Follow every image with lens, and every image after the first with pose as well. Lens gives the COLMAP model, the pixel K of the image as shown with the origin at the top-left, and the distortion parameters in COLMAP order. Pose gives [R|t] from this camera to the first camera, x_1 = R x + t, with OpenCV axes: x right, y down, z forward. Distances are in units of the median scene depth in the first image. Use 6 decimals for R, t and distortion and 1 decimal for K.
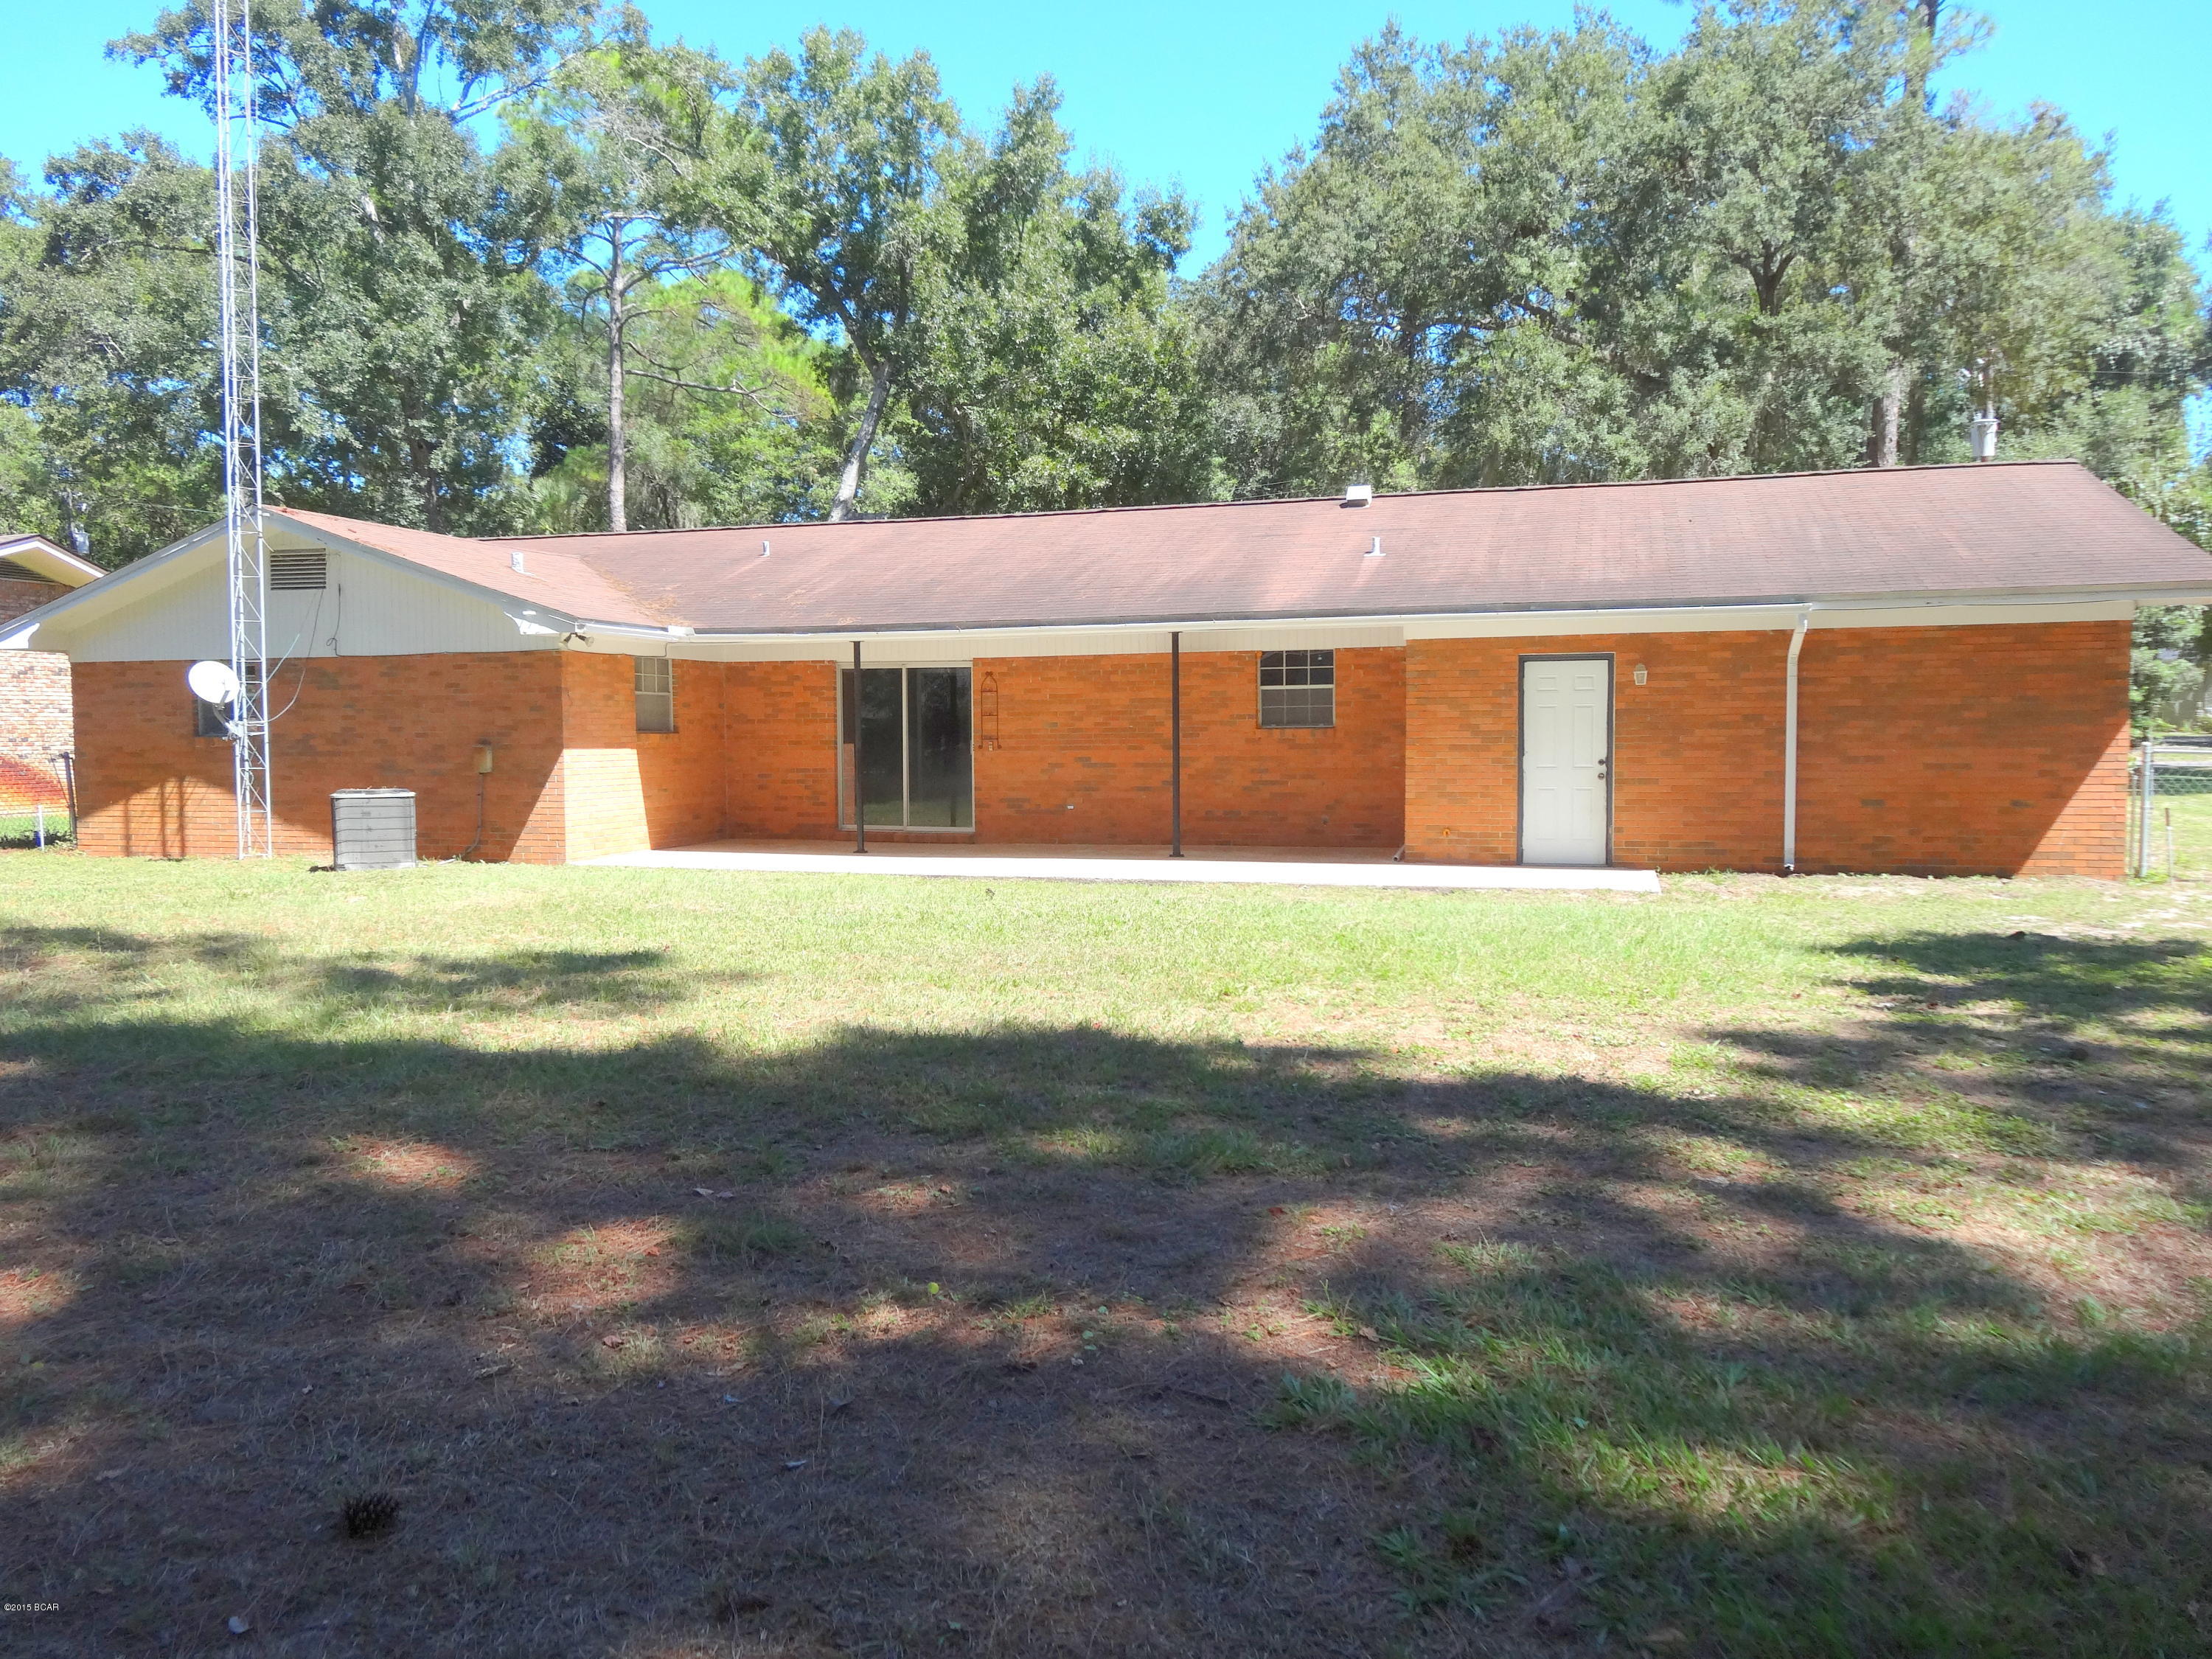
lens RADIAL K [[1626.9, 0, 1101.9], [0, 1626.9, 831.6], [0, 0, 1]] dist [0.020704, -0.015722]
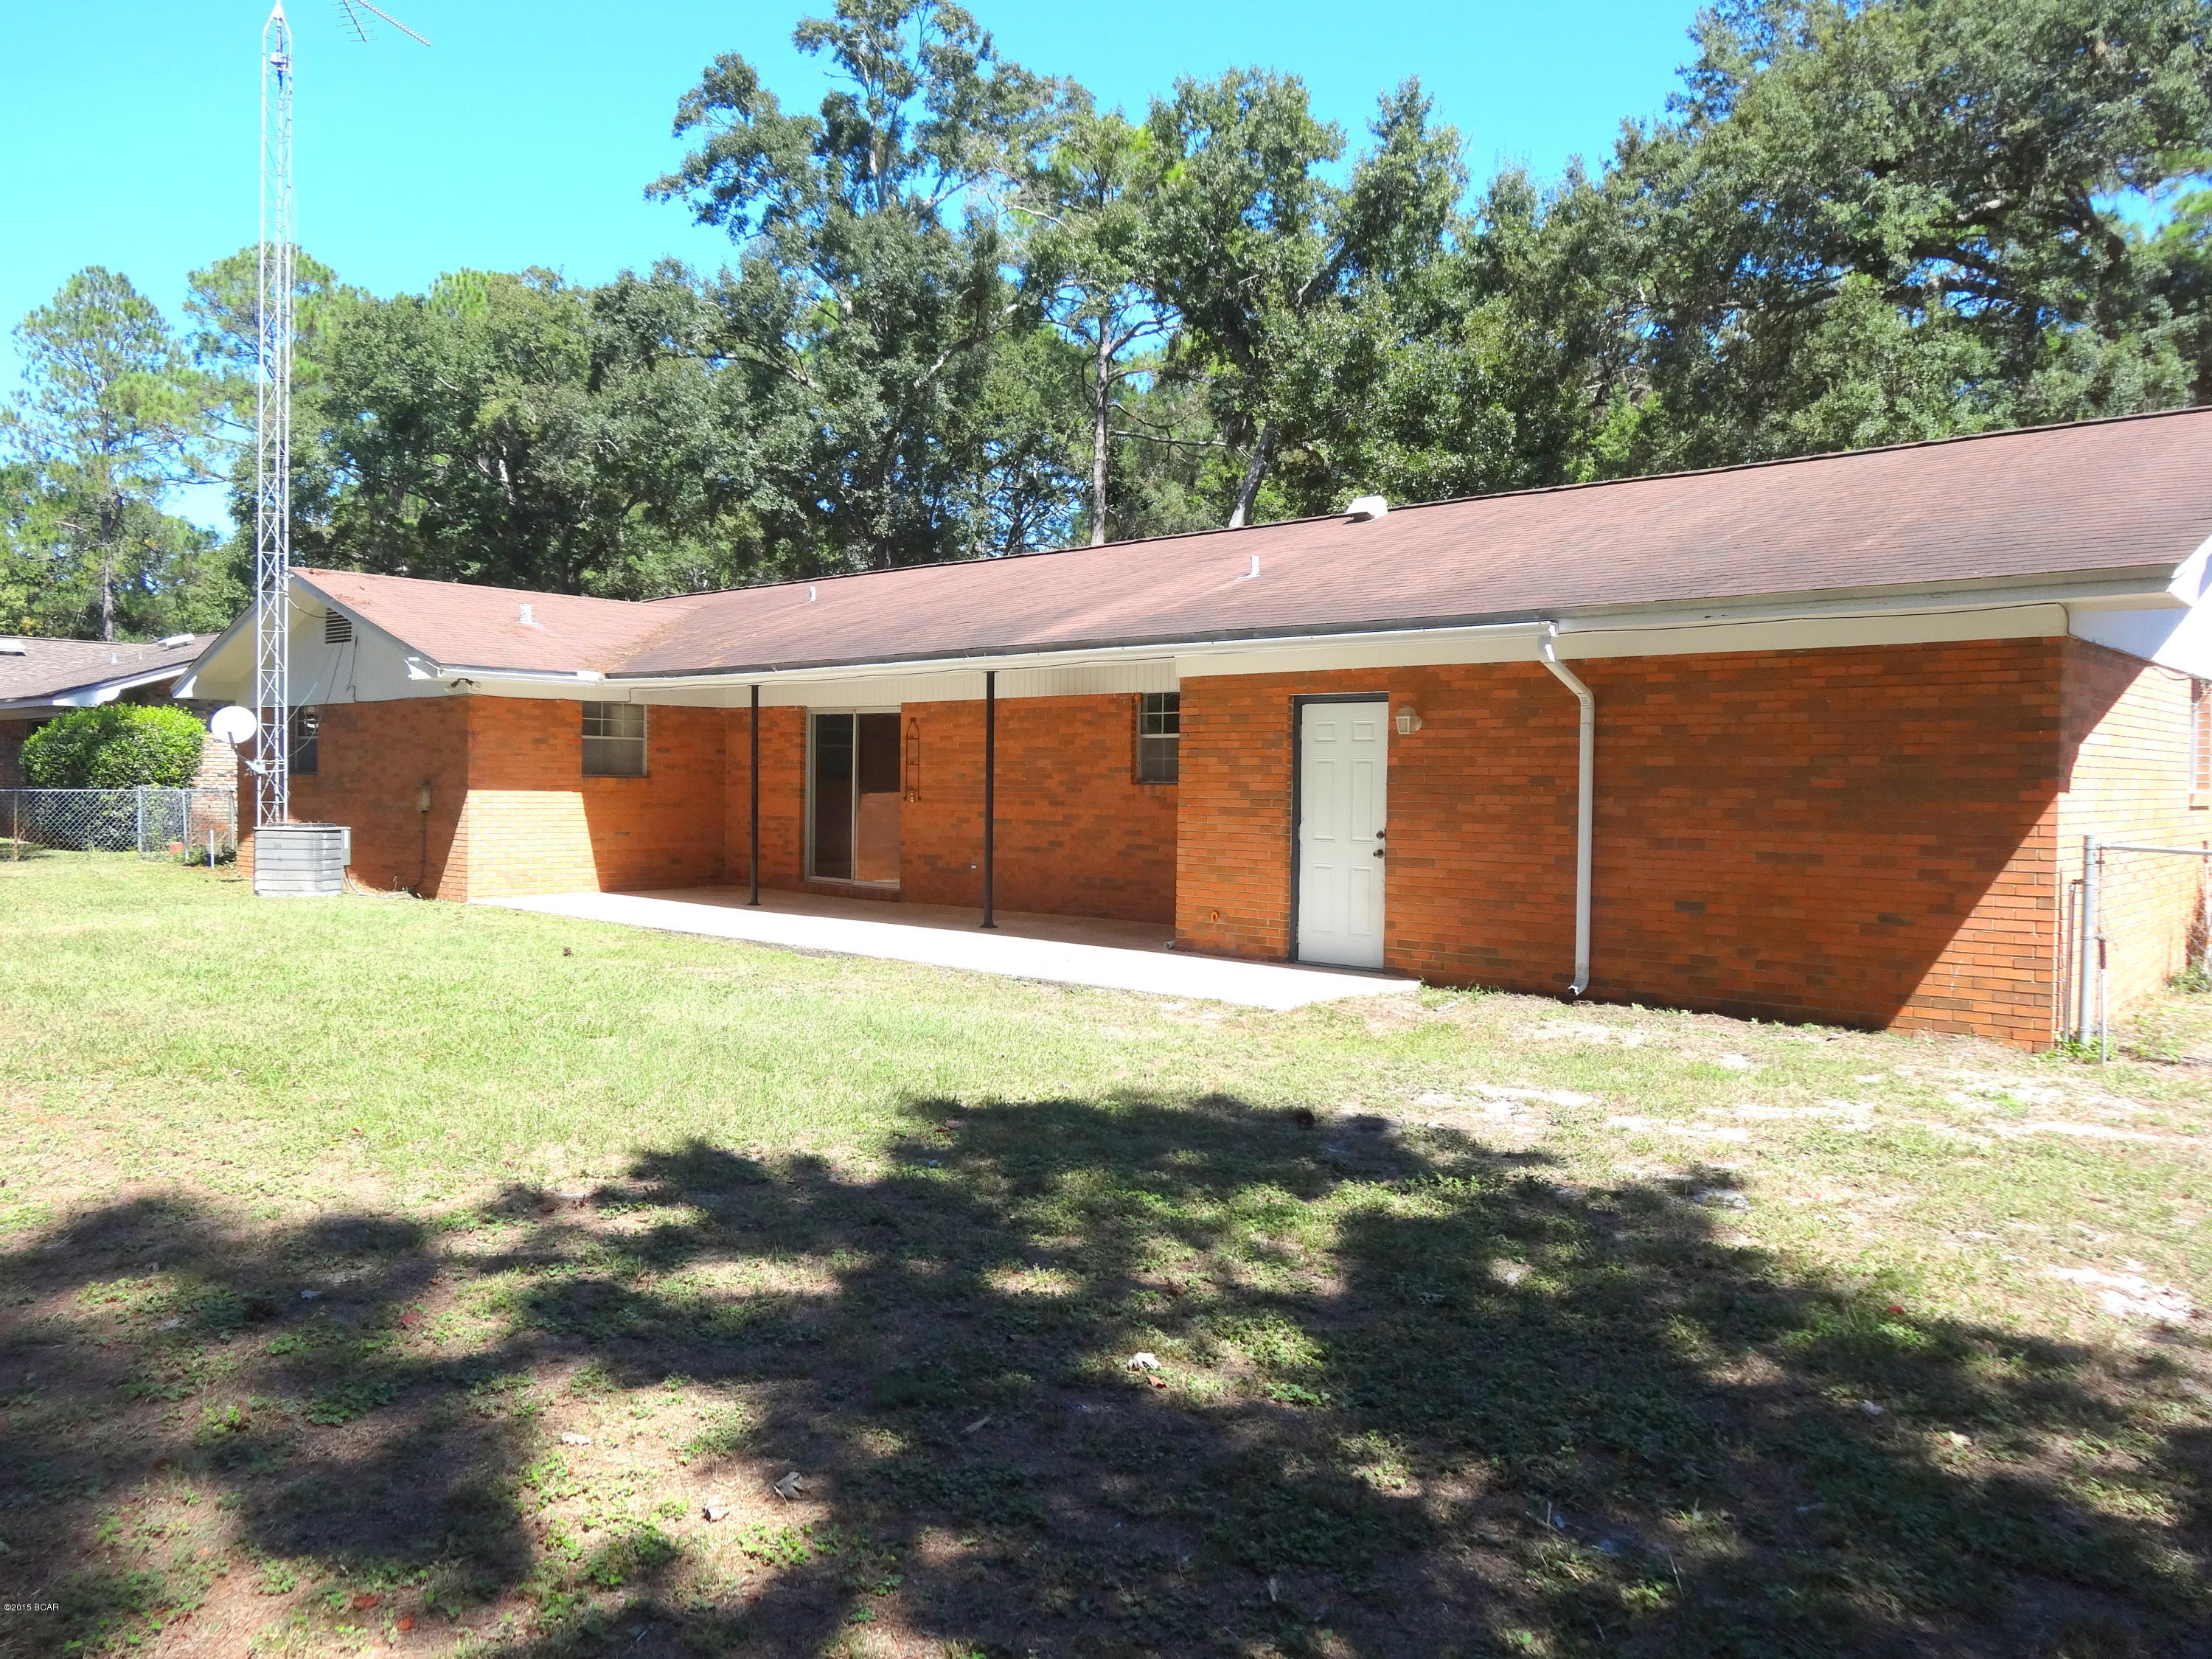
lens RADIAL K [[1626.9, 0, 1101.9], [0, 1626.9, 831.6], [0, 0, 1]] dist [0.020704, -0.015722]
pose [[0.901423, 0.032451, -0.431721, 0.480598], [-0.046640, 0.998662, -0.022318, -0.019605], [0.430420, 0.040254, 0.901731, 0.236057]]
